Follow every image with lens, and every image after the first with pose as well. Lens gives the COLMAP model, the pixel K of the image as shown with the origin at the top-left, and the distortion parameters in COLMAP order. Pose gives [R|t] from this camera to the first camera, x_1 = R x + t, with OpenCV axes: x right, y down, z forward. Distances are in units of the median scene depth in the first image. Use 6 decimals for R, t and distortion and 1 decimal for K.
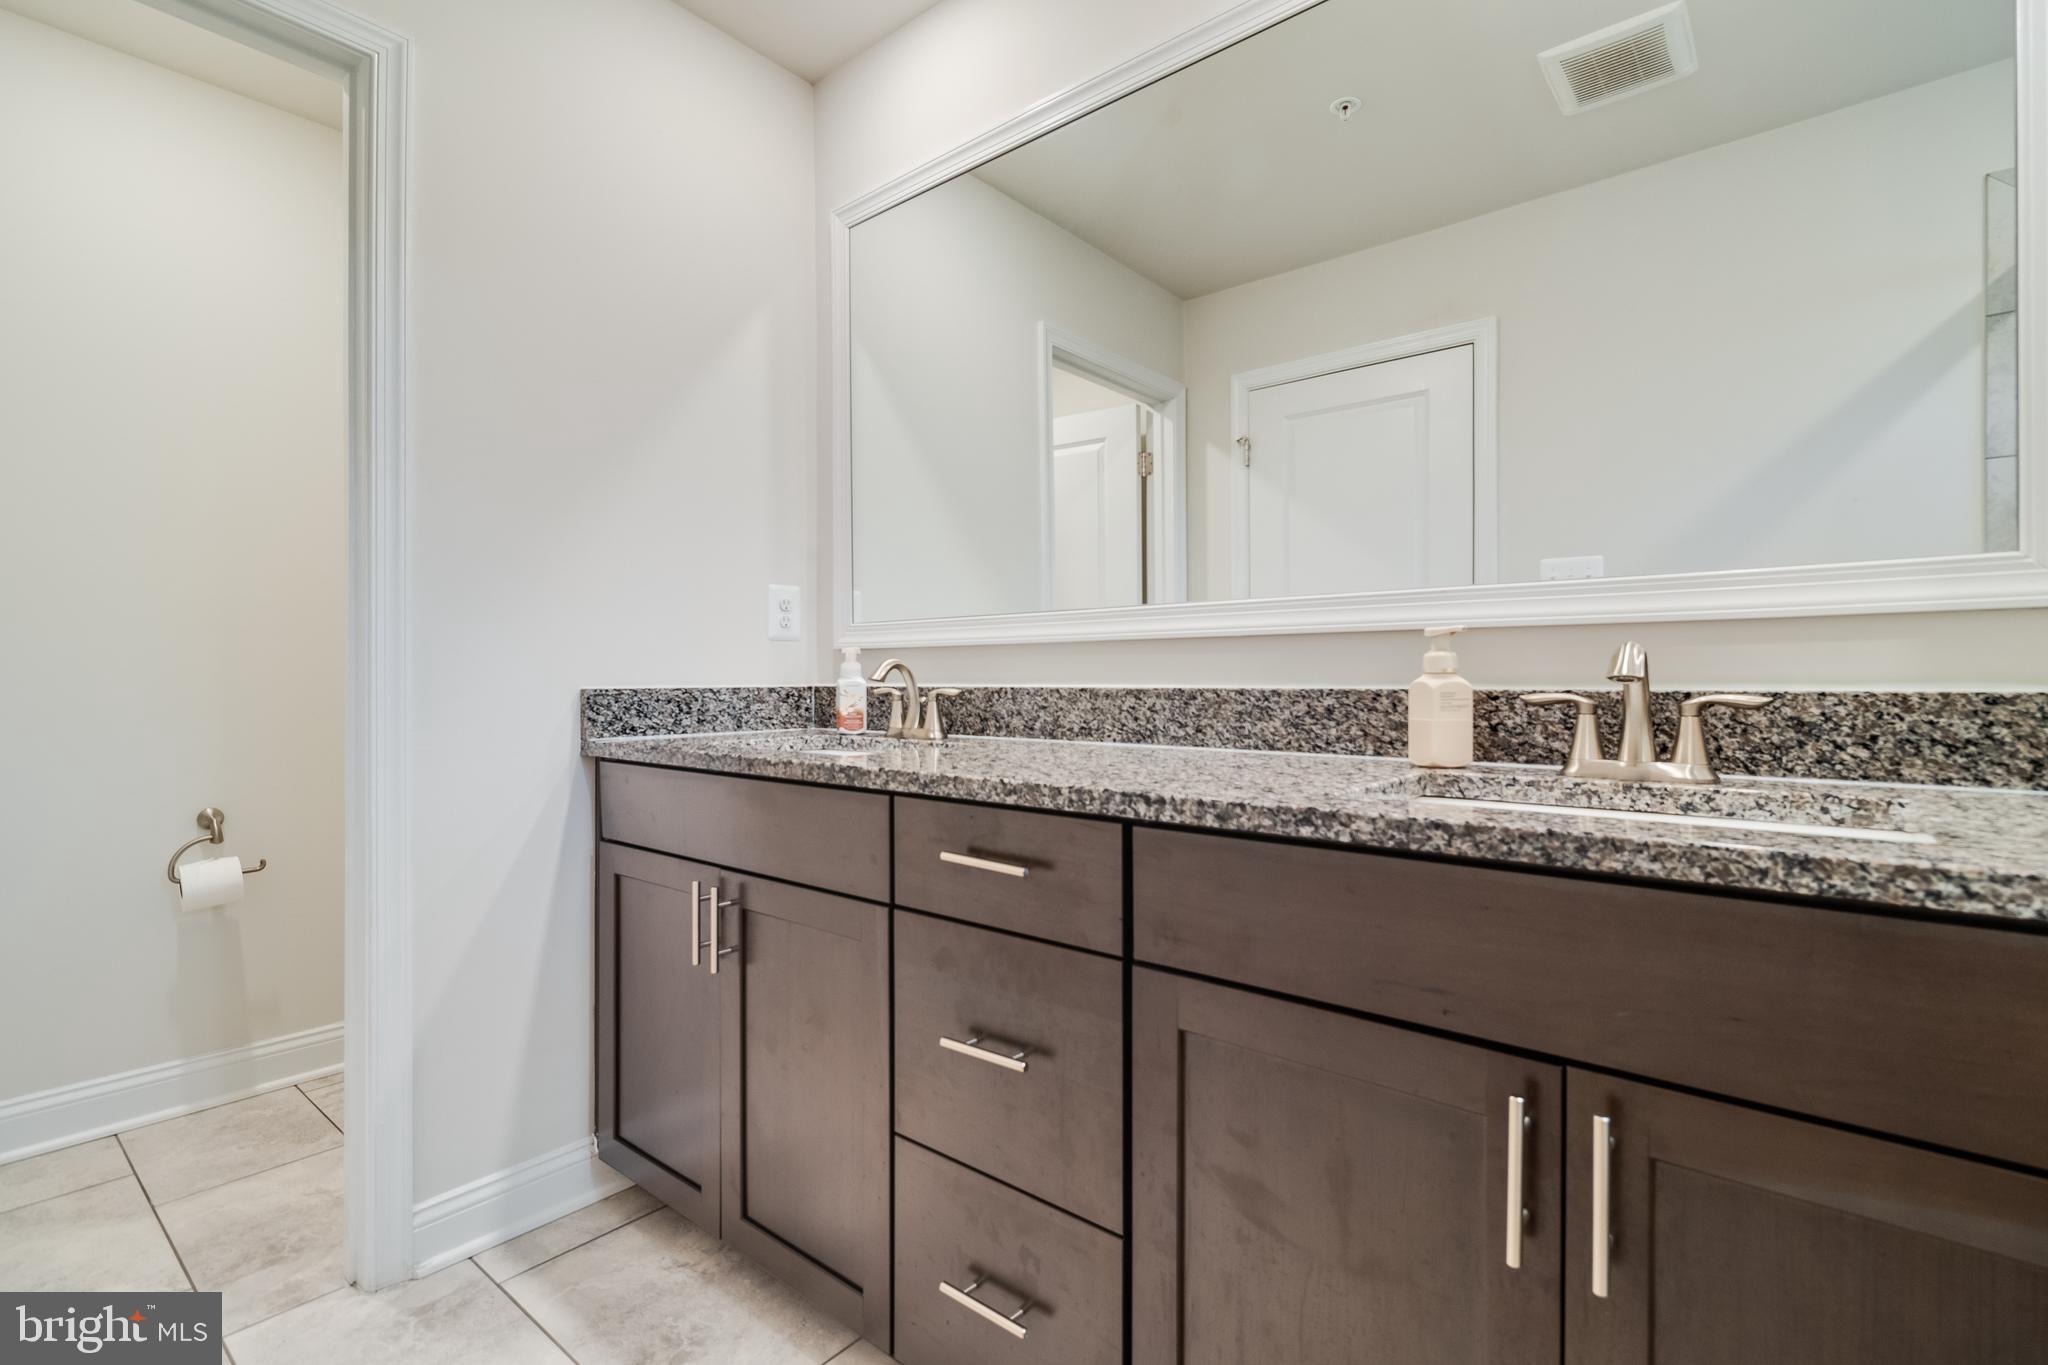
lens RADIAL K [[939.4, 0, 1033.8], [0, 939.4, 684.3], [0, 0, 1]] dist [0.006132, -0.002040]
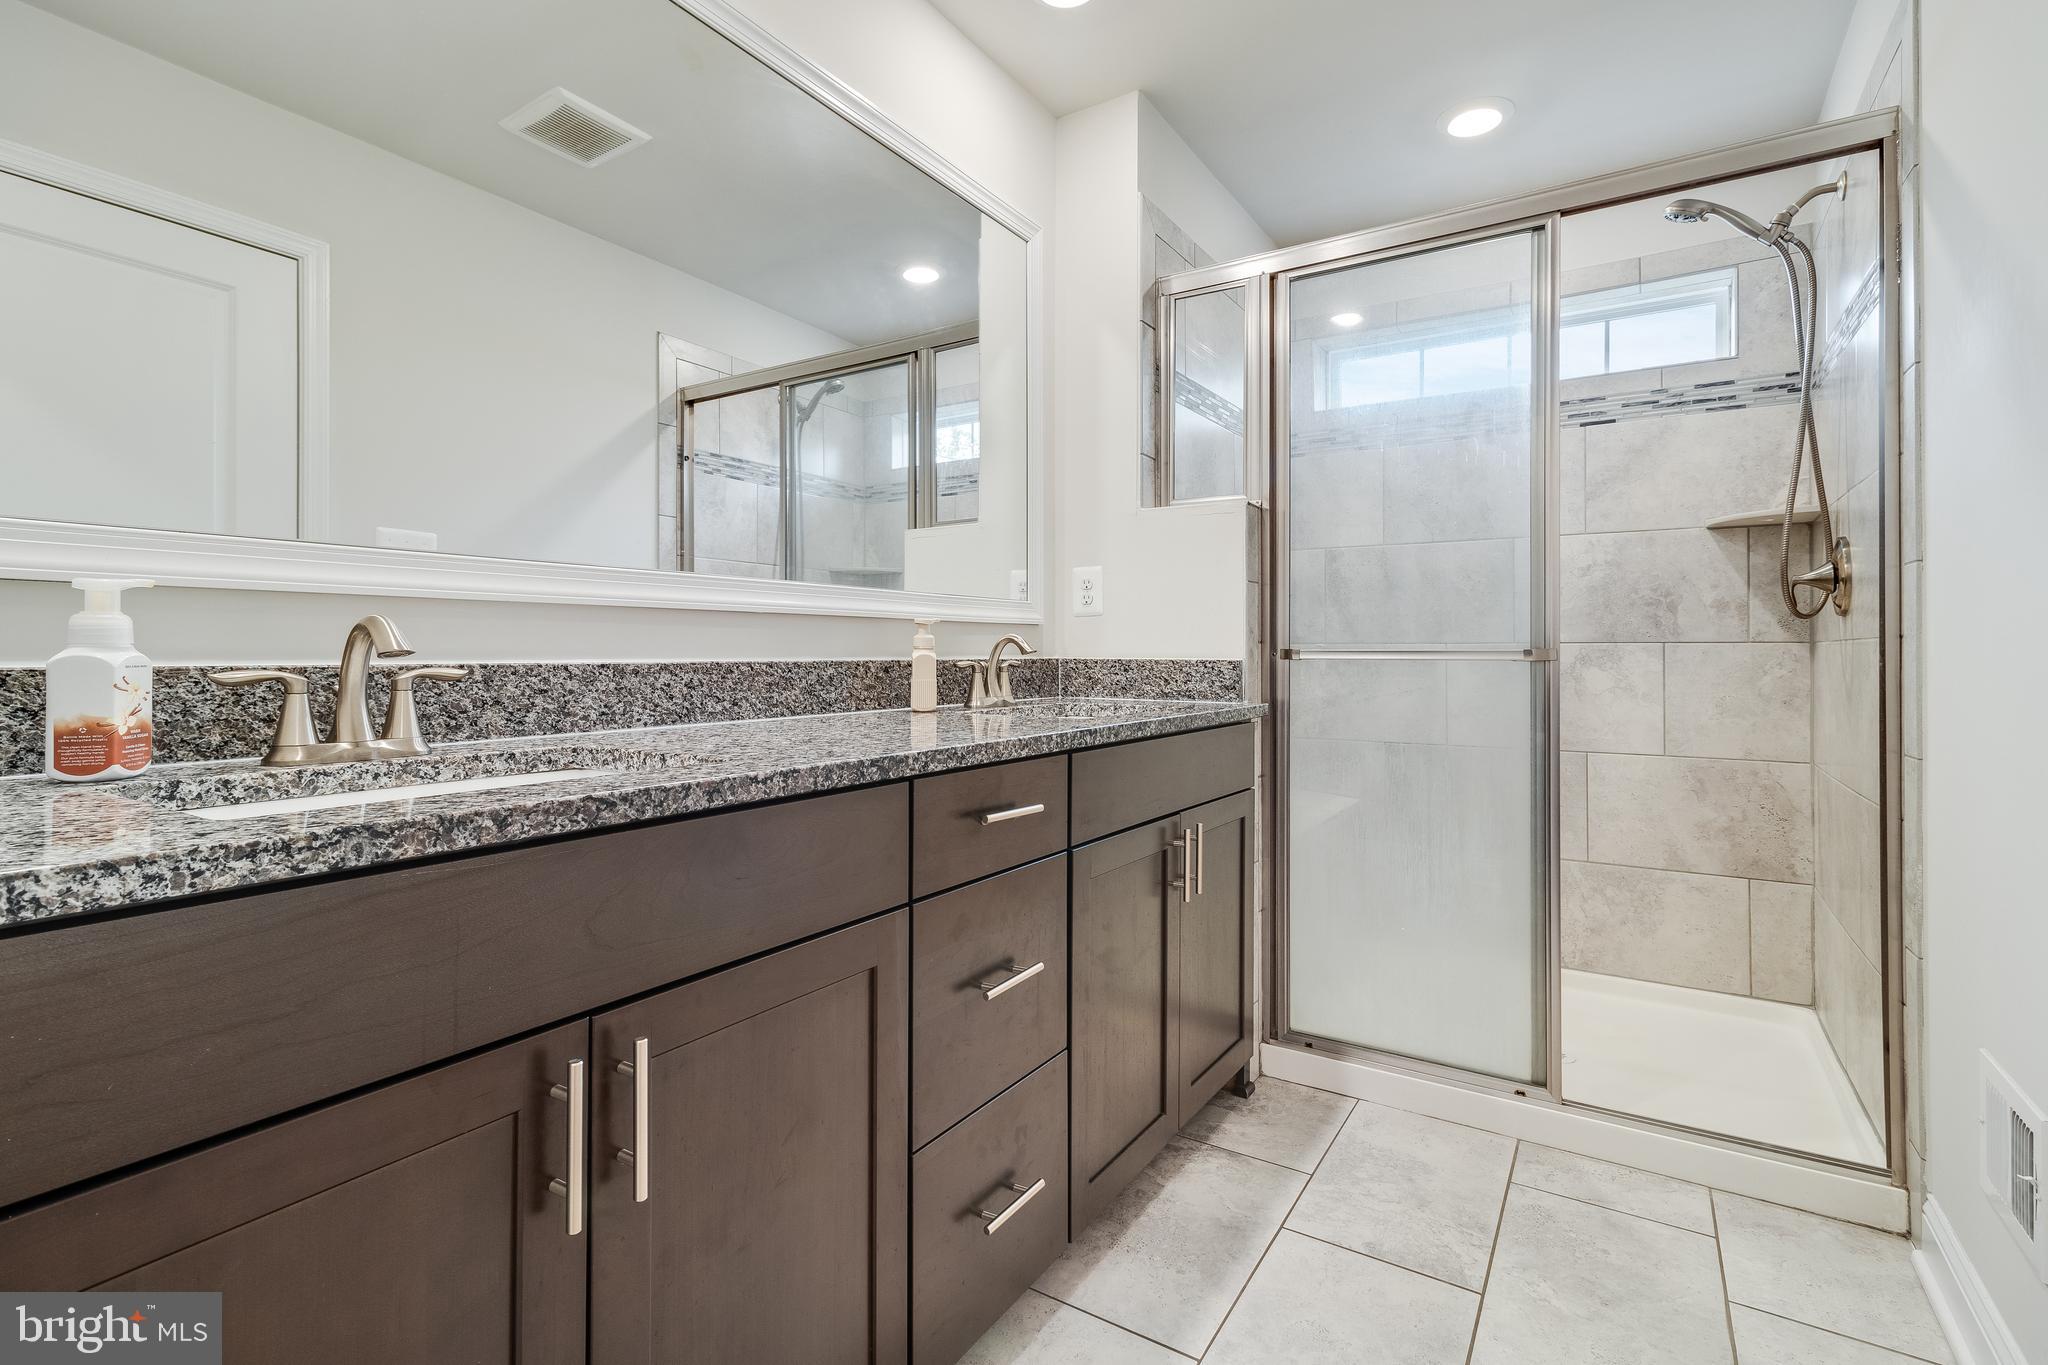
lens RADIAL K [[939.4, 0, 1034.8], [0, 939.4, 647.5], [0, 0, 1]] dist [0.006132, -0.002040]
pose [[-0.120614, 0.007750, 0.992669, -0.855584], [0.006761, 0.999953, -0.006986, -0.001967], [-0.992676, 0.005869, -0.120661, 0.797365]]
